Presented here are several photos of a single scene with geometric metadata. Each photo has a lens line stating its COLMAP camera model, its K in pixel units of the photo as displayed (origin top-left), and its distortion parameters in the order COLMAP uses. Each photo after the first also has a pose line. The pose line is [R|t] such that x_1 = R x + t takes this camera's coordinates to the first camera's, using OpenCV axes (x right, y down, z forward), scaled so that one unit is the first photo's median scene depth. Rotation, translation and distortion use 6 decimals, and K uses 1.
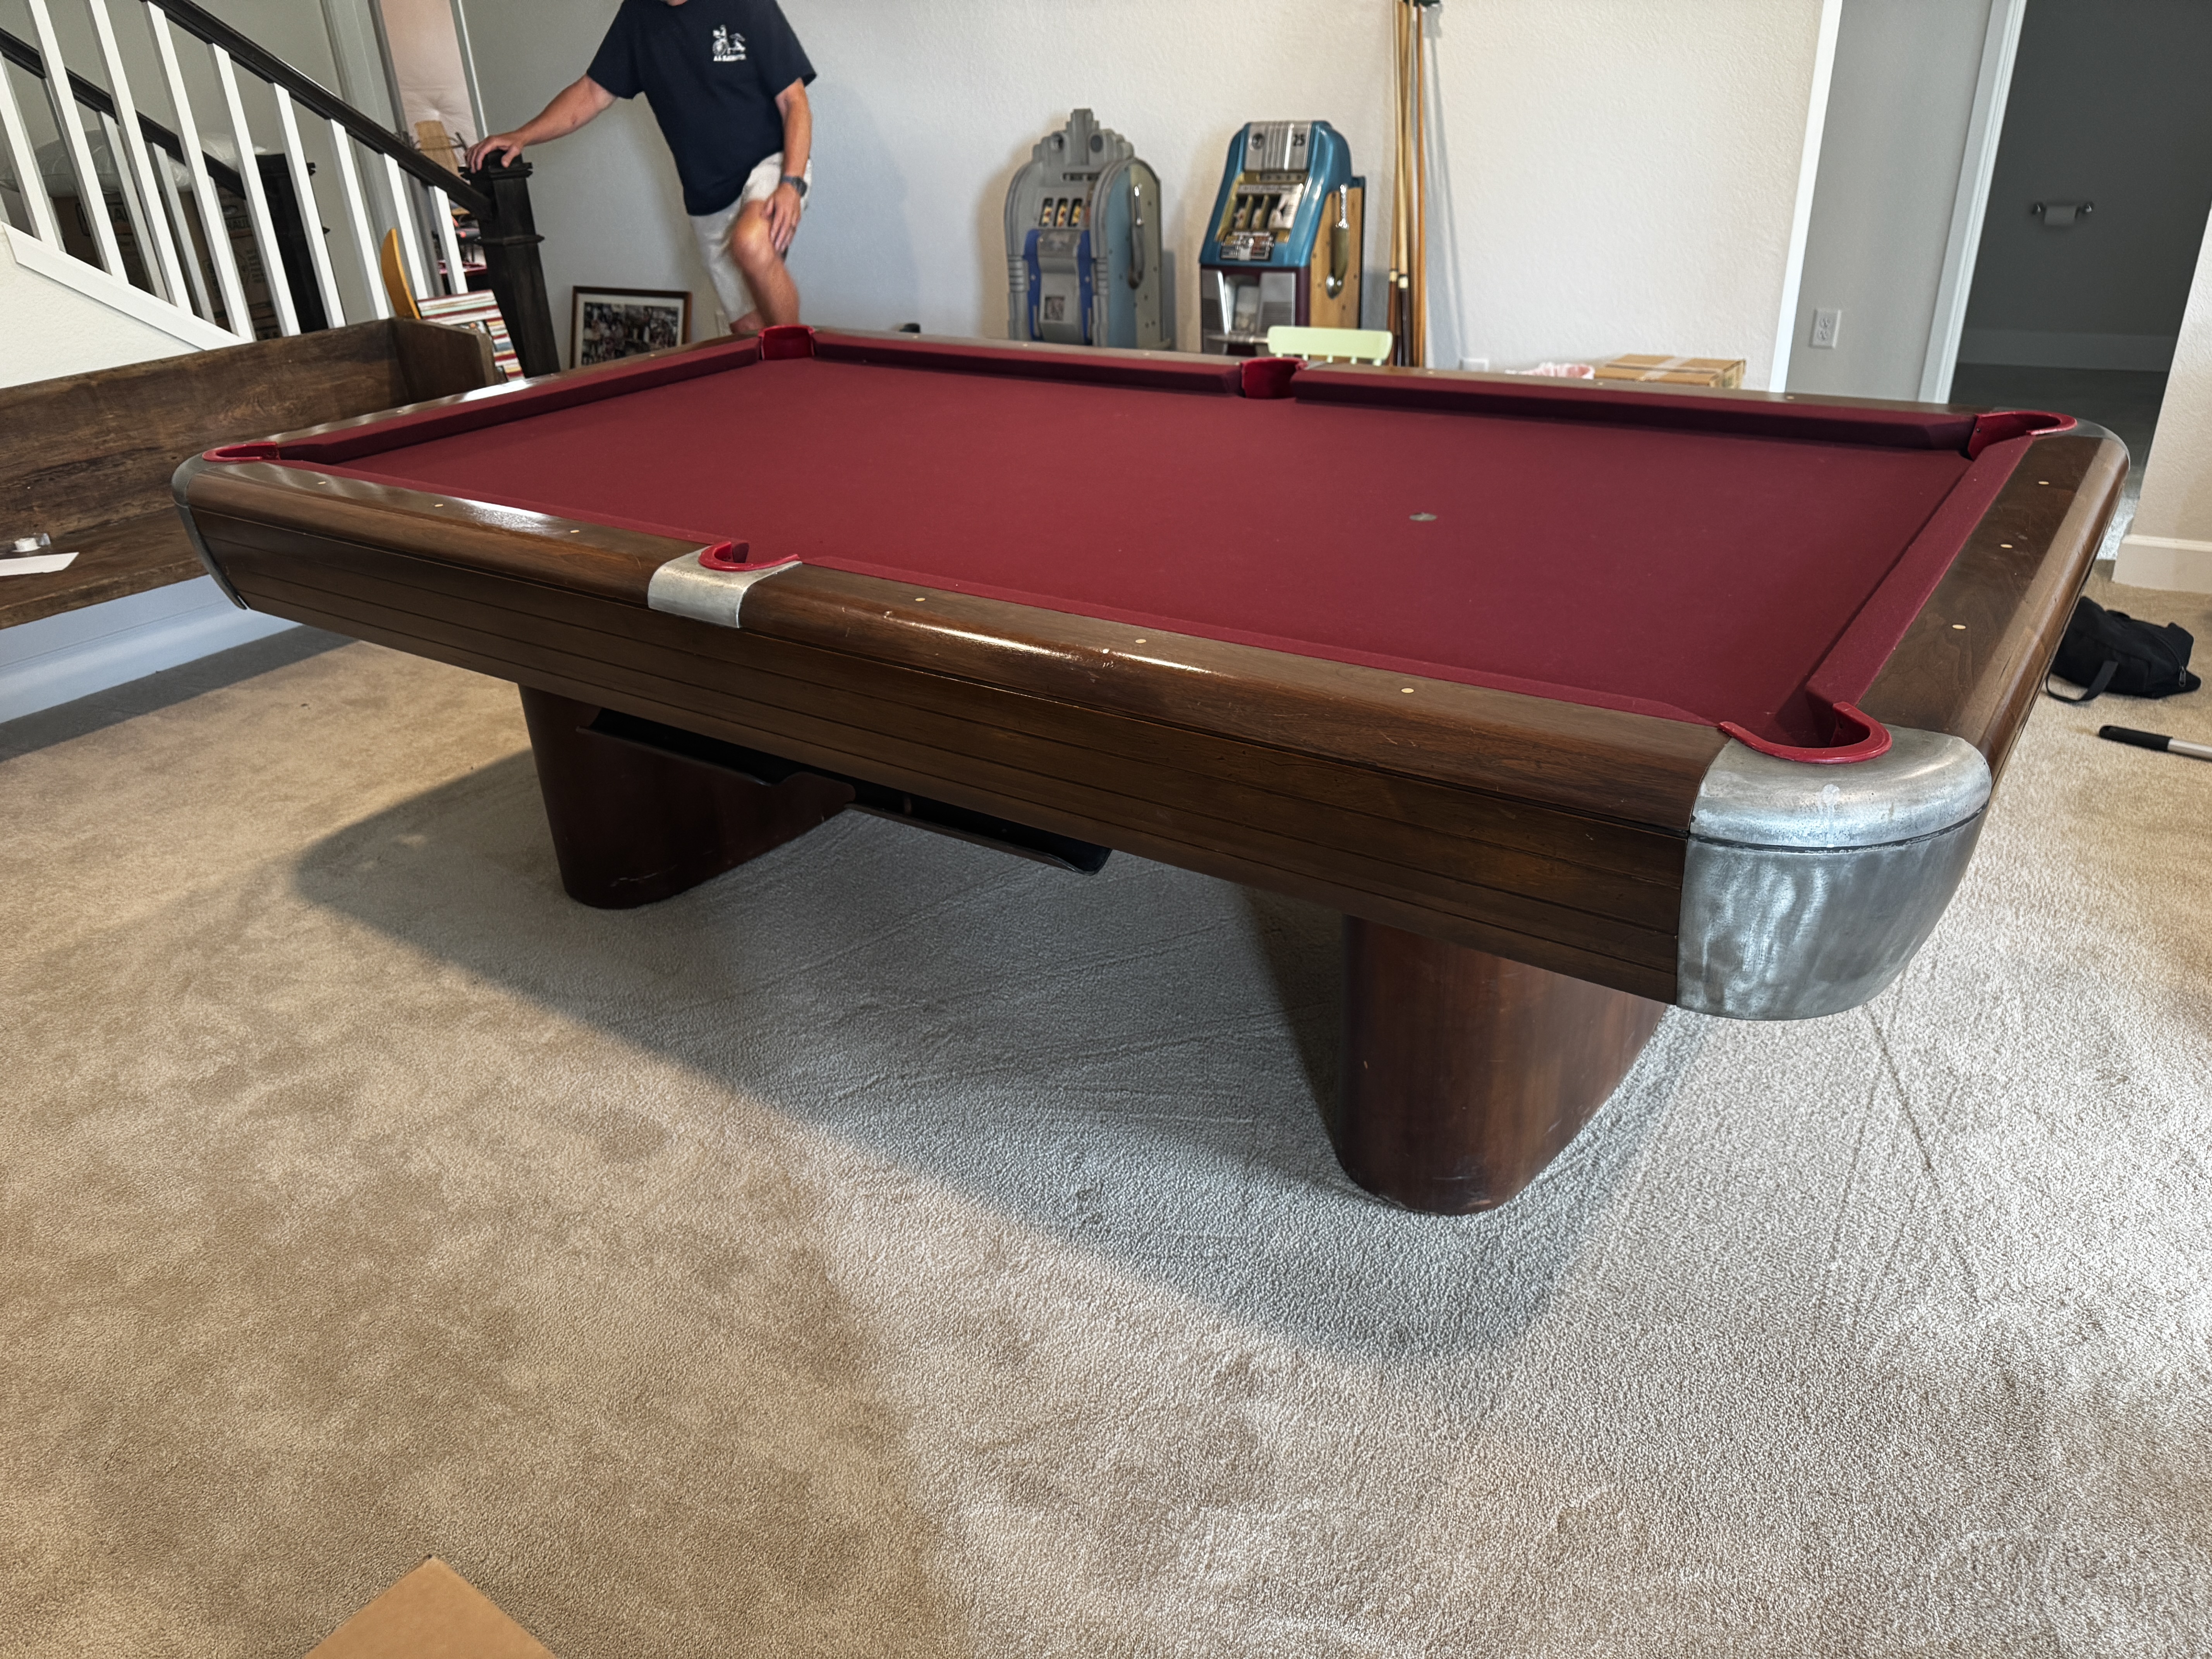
lens RADIAL K [[1584.9, 0, 1107.2], [0, 1584.9, 833.7], [0, 0, 1]] dist [0.012008, -0.016608]
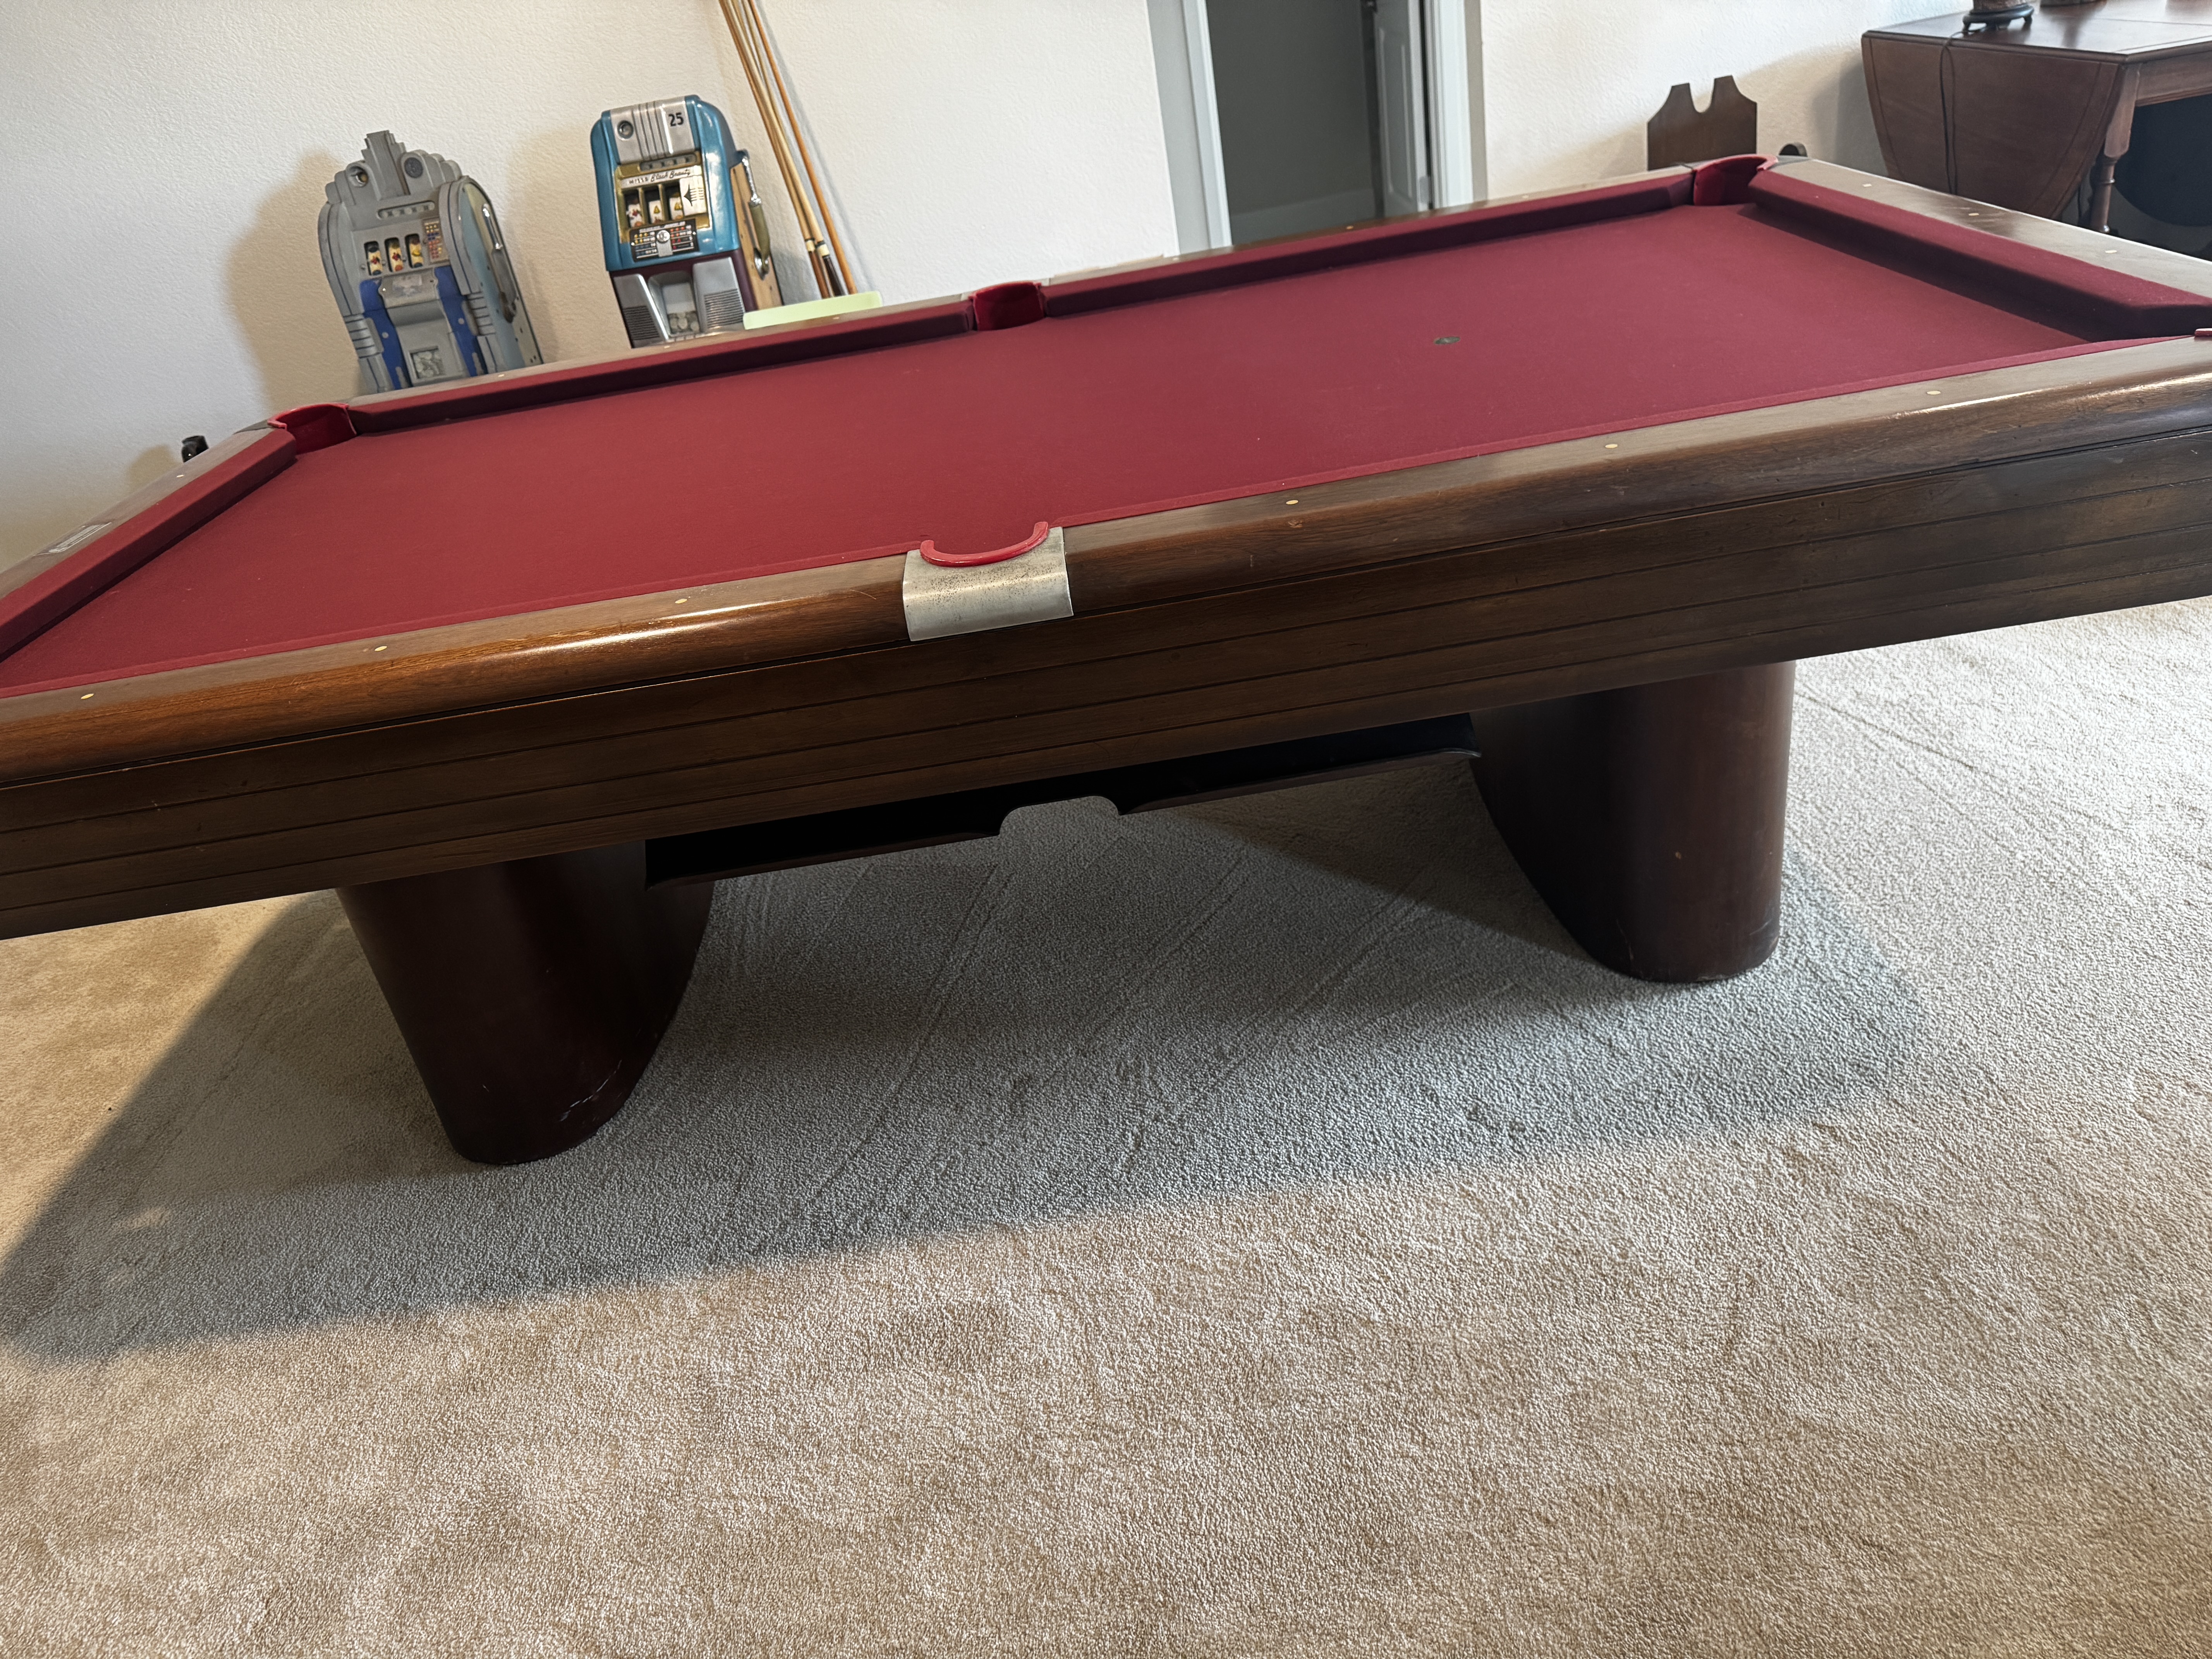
lens RADIAL K [[1584.9, 0, 1154.7], [0, 1584.9, 799.1], [0, 0, 1]] dist [0.012008, -0.016608]
pose [[0.798268, -0.356204, 0.485682, -0.414262], [0.371965, 0.925781, 0.067615, -0.055321], [-0.473720, 0.126682, 0.871517, 0.202702]]
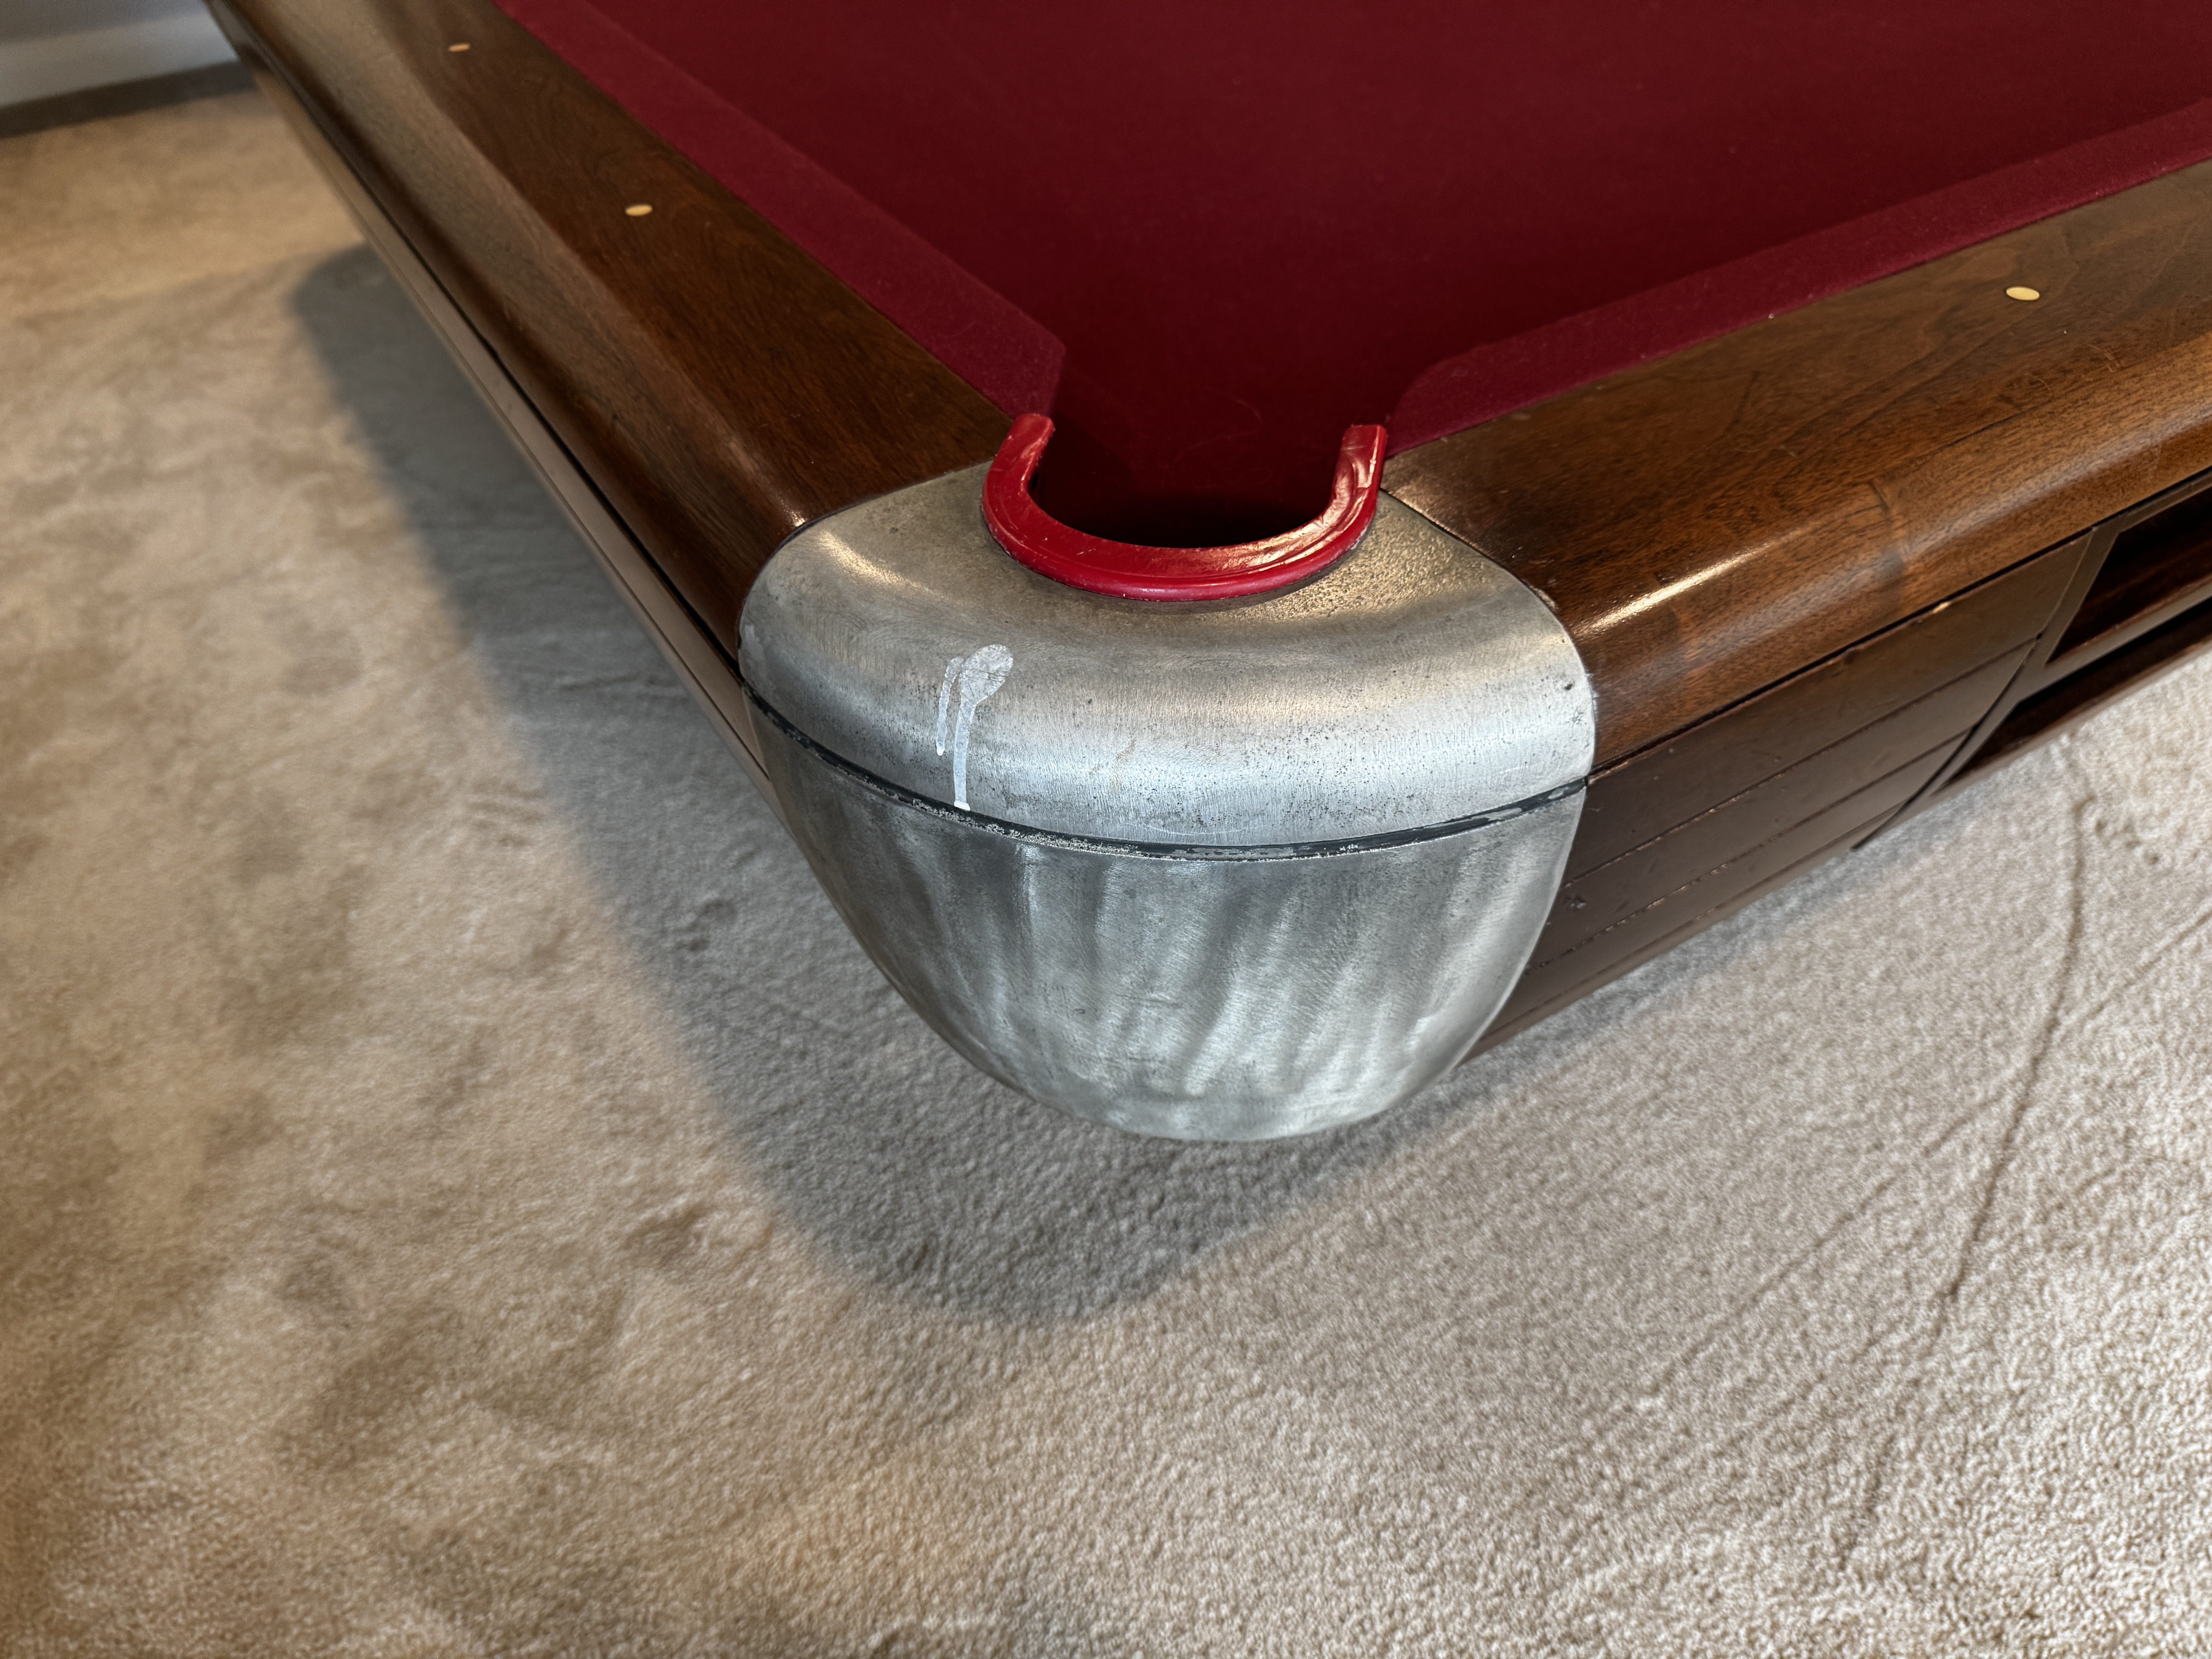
lens RADIAL K [[1584.9, 0, 1109.4], [0, 1584.9, 810.2], [0, 0, 1]] dist [0.012008, -0.016608]
pose [[0.916136, 0.278895, -0.287944, 0.270779], [-0.189795, 0.934469, 0.301242, -0.053492], [0.353090, -0.221328, 0.909033, 0.310007]]
